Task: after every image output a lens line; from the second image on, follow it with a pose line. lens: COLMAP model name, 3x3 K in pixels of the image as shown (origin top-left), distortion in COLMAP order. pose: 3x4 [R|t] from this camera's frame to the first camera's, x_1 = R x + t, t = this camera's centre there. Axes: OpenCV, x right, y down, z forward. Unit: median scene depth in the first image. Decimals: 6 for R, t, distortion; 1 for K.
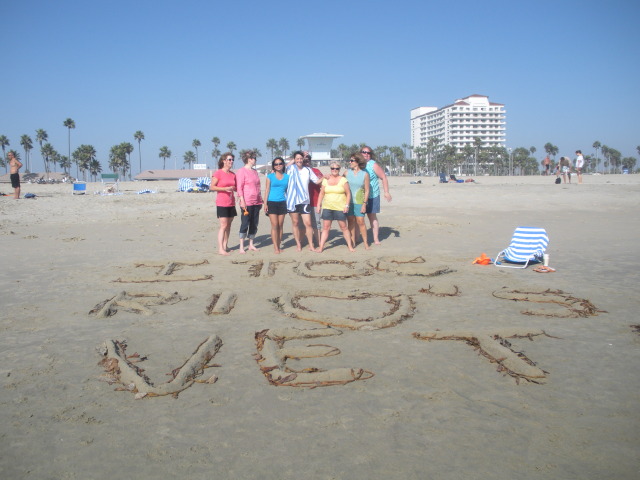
lens RADIAL K [[657.8, 0, 320.0], [0, 657.8, 240.0], [0, 0, 1]] dist [-0.003620, 0.002972]
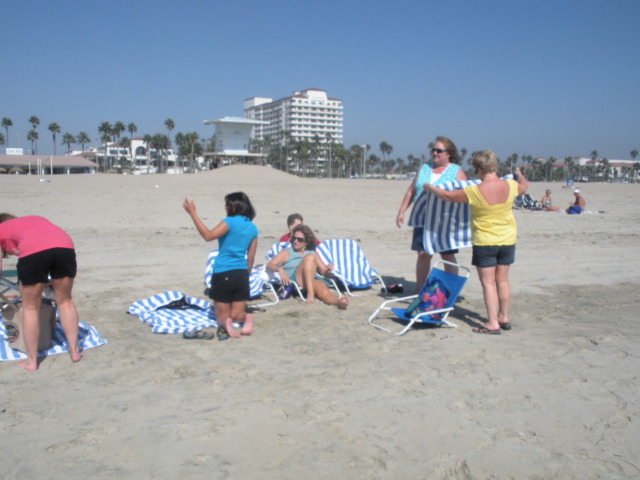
lens RADIAL K [[662.5, 0, 320.0], [0, 662.5, 240.0], [0, 0, 1]] dist [0.100146, -0.301399]
pose [[0.963731, 0.006131, 0.266806, -0.033714], [-0.009136, 0.999908, 0.010024, -0.012489], [-0.266720, -0.012098, 0.963698, 0.092348]]
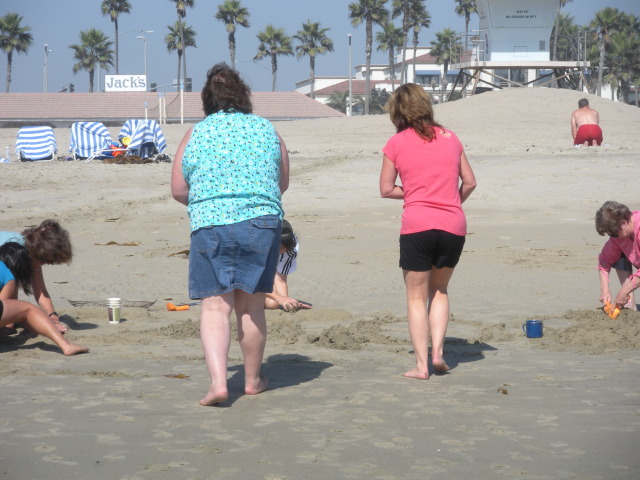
lens RADIAL K [[2302.9, 0, 320.0], [0, 2302.9, 240.0], [0, 0, 1]] dist [0.015657, -1.483864]
pose [[0.995471, 0.014051, -0.094024, 0.003701], [-0.018147, 0.998917, -0.042850, 0.002137], [0.093320, 0.044362, 0.994647, -0.022834]]
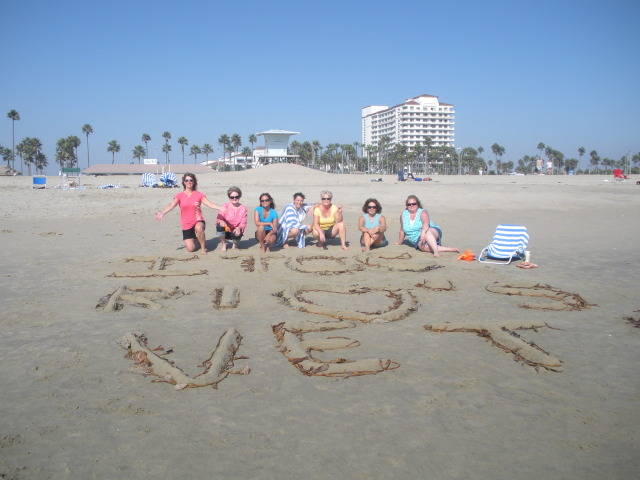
lens RADIAL K [[657.8, 0, 320.0], [0, 657.8, 240.0], [0, 0, 1]] dist [-0.003620, 0.002972]
pose [[0.997133, 0.005685, 0.075451, -0.002738], [-0.006018, 0.999973, 0.004182, 0.000089], [-0.075425, -0.004624, 0.997141, -0.000568]]
